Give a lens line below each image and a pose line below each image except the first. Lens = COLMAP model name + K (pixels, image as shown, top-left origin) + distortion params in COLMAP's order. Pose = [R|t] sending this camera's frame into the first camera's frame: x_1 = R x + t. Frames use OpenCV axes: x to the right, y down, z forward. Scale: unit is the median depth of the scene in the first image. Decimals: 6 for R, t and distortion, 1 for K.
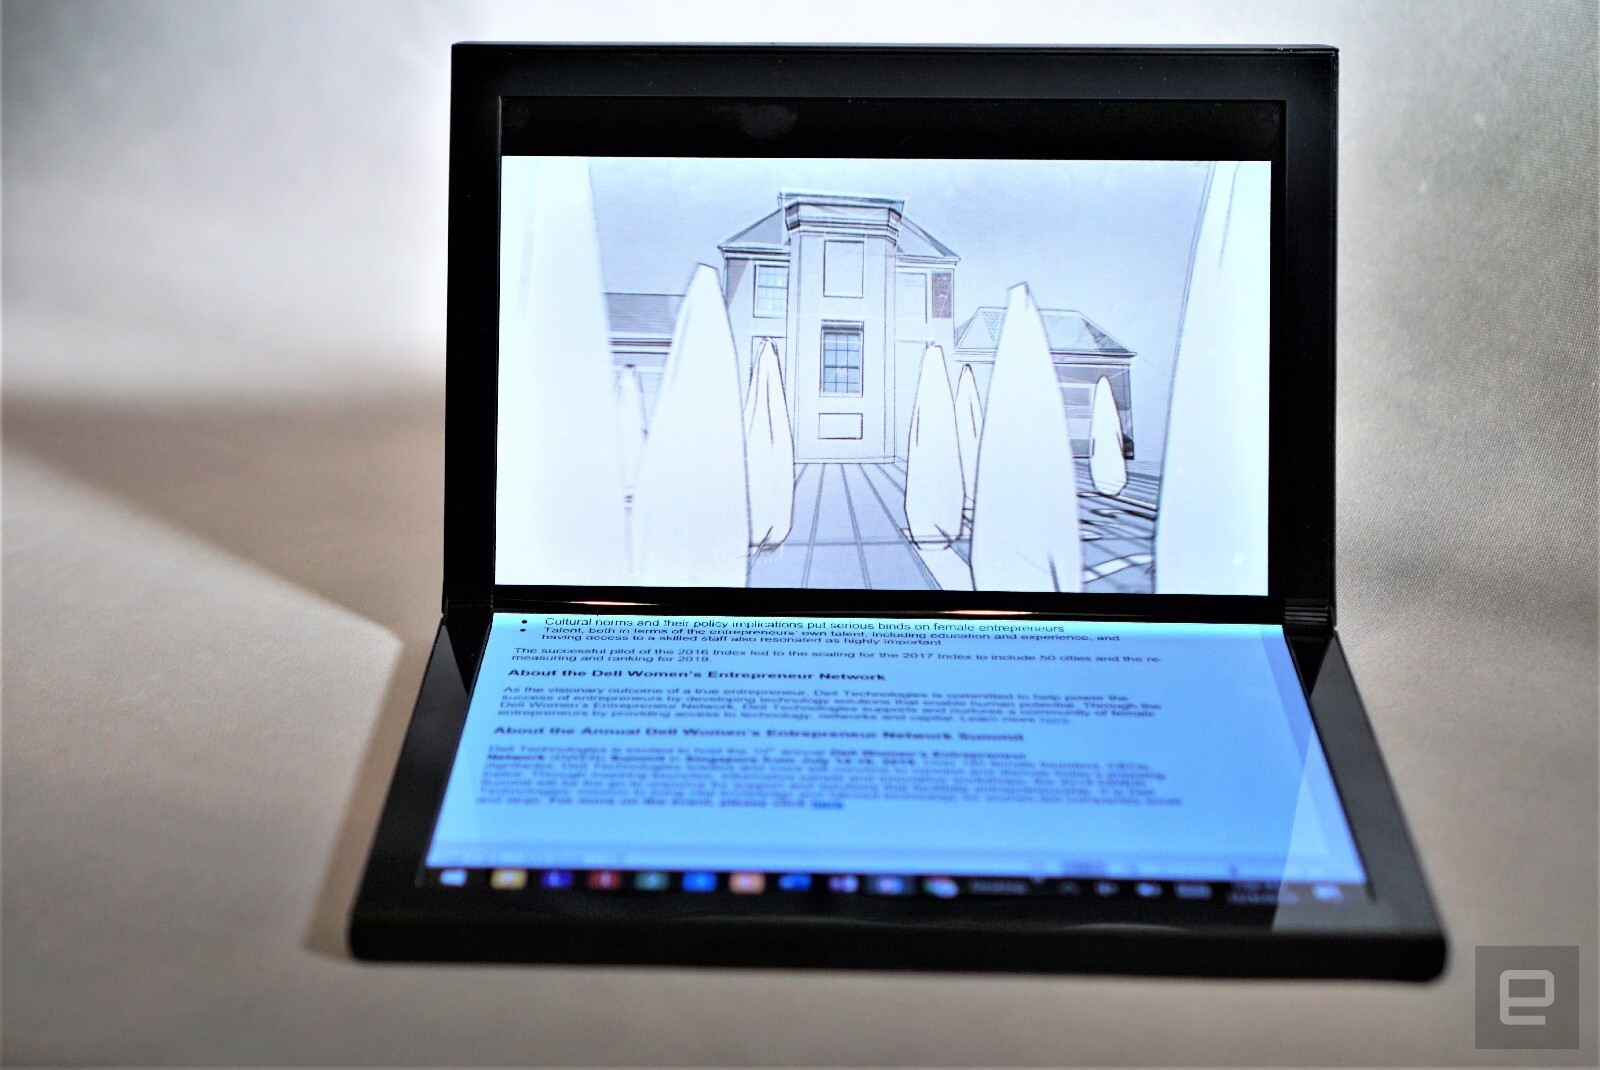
lens RADIAL K [[2521.6, 0, 774.2], [0, 2521.6, 532.4], [0, 0, 1]] dist [0.000951, 0.000000]
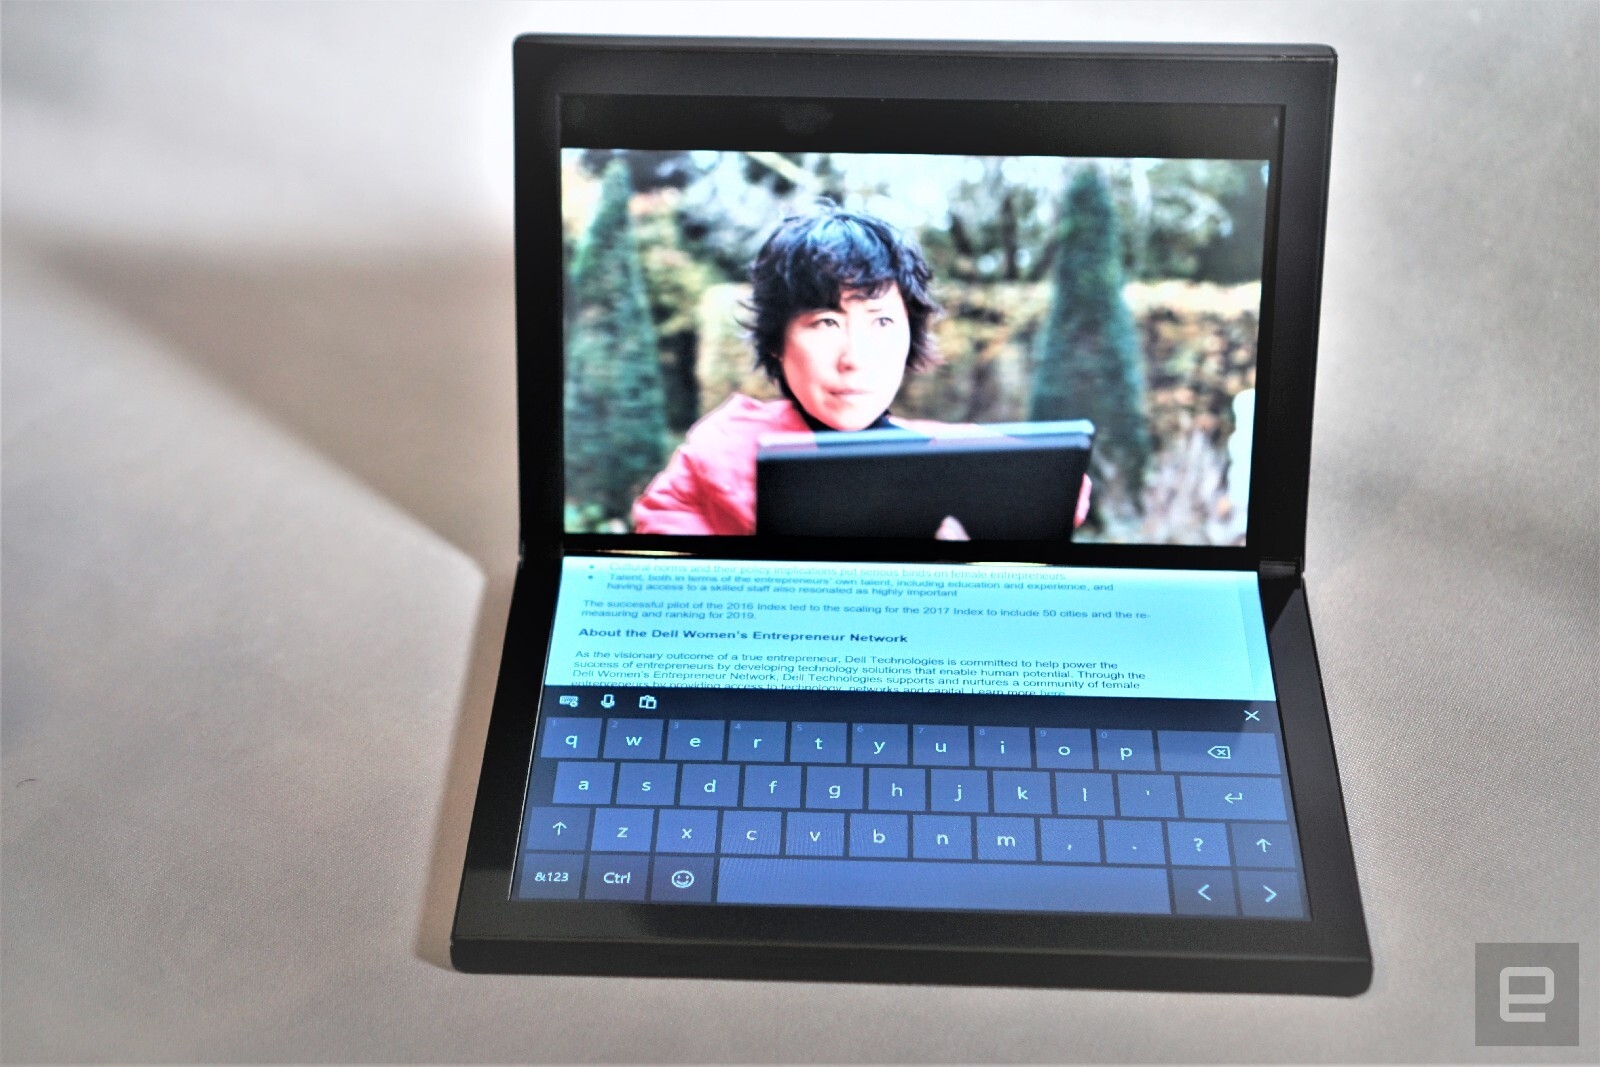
lens RADIAL K [[2321.8, 0, 828.3], [0, 2321.8, 530.8], [0, 0, 1]] dist [0.018008, 0.000000]
pose [[0.999985, 0.003673, 0.004108, 0.003424], [-0.004612, 0.965820, 0.259174, -0.257337], [-0.003016, -0.259189, 0.965822, -0.008713]]
